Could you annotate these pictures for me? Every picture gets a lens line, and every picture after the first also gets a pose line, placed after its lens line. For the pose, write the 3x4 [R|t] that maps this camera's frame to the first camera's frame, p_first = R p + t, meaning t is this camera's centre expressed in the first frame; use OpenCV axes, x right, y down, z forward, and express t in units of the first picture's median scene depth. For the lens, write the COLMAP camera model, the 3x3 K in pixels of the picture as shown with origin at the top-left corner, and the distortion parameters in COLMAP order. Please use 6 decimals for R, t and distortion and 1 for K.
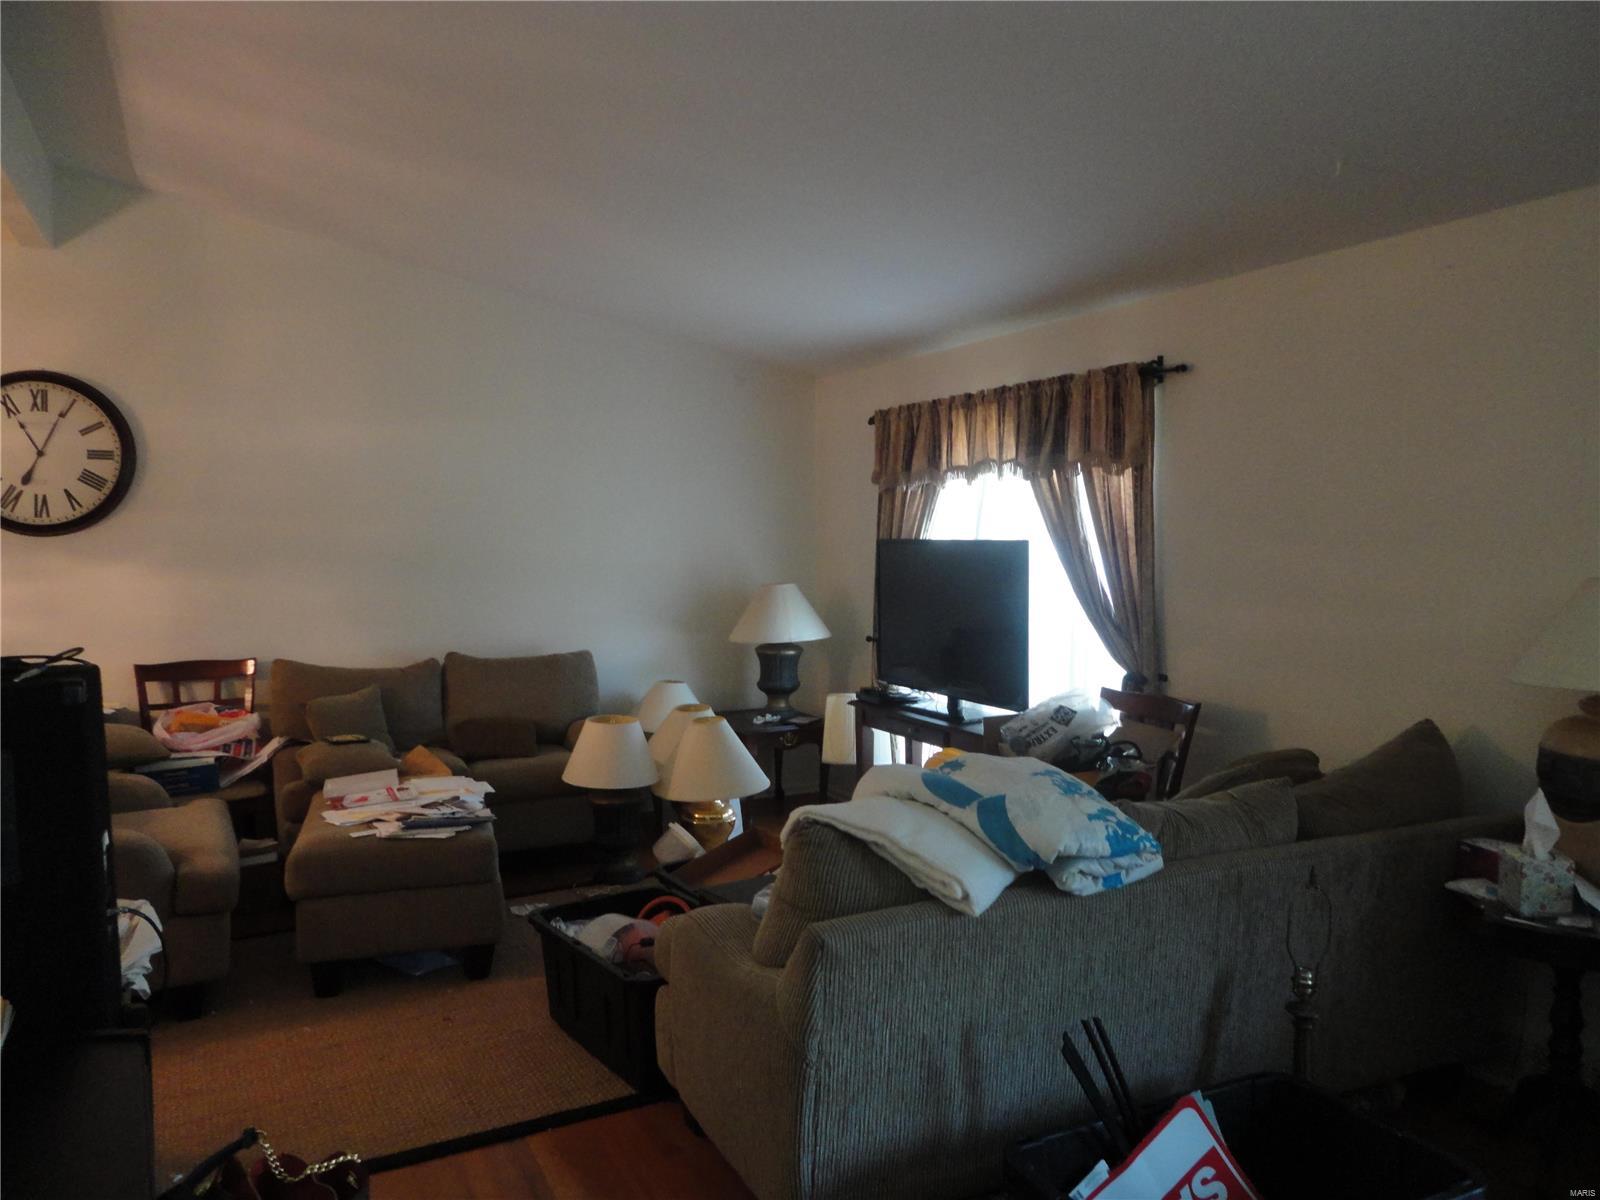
lens RADIAL K [[1151.3, 0, 800.0], [0, 1151.3, 600.0], [0, 0, 1]] dist [-0.002920, -0.001064]
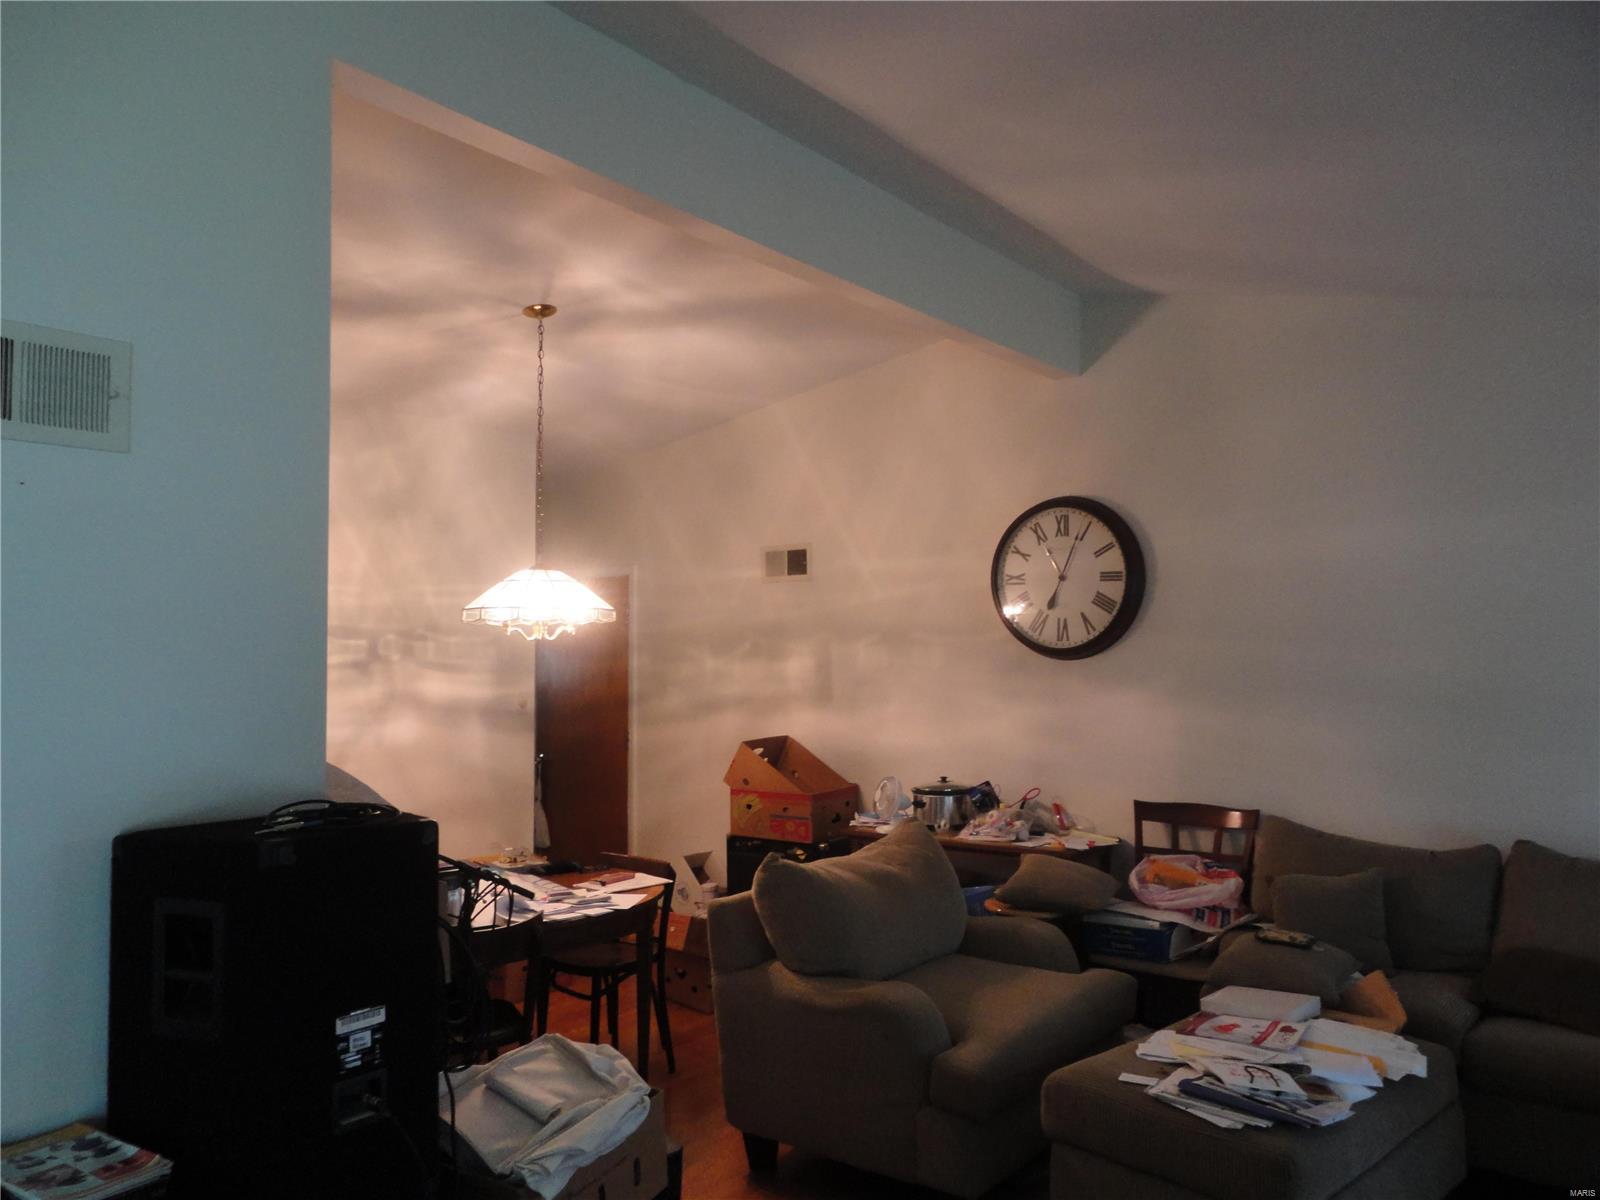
lens RADIAL K [[1151.3, 0, 800.0], [0, 1151.3, 600.0], [0, 0, 1]] dist [-0.002920, -0.001064]
pose [[0.422588, -0.028922, -0.905860, 0.154673], [-0.060835, 0.996331, -0.060191, -0.032968], [0.904278, 0.080544, 0.419278, 0.366143]]
